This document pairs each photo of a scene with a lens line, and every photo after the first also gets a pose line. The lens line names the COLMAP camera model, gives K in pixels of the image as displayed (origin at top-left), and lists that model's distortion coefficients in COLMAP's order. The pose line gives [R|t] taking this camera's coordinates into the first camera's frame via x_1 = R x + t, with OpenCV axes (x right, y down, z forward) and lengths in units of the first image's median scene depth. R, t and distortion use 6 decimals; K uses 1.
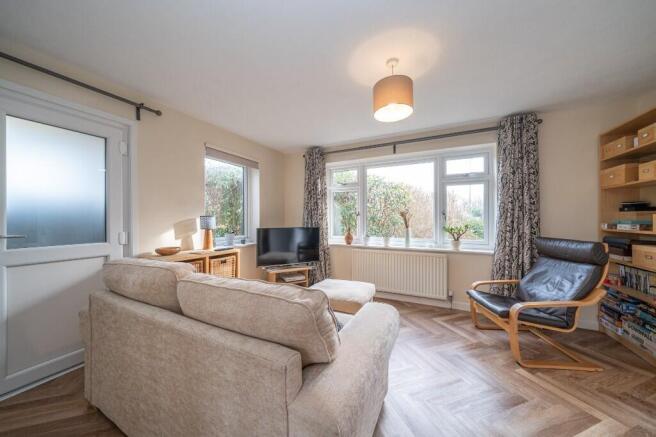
lens RADIAL K [[223.2, 0, 333.4], [0, 223.2, 220.1], [0, 0, 1]] dist [-0.007735, -0.000050]
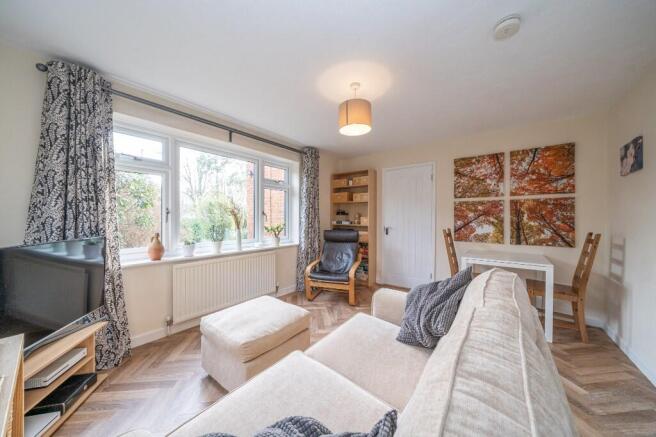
lens RADIAL K [[223.2, 0, 324.8], [0, 223.2, 218.8], [0, 0, 1]] dist [-0.007735, -0.000050]
pose [[0.220889, -0.006255, 0.975279, -0.501282], [-0.002611, 0.999972, 0.007005, -0.013860], [-0.975295, -0.004094, 0.220867, 0.486899]]
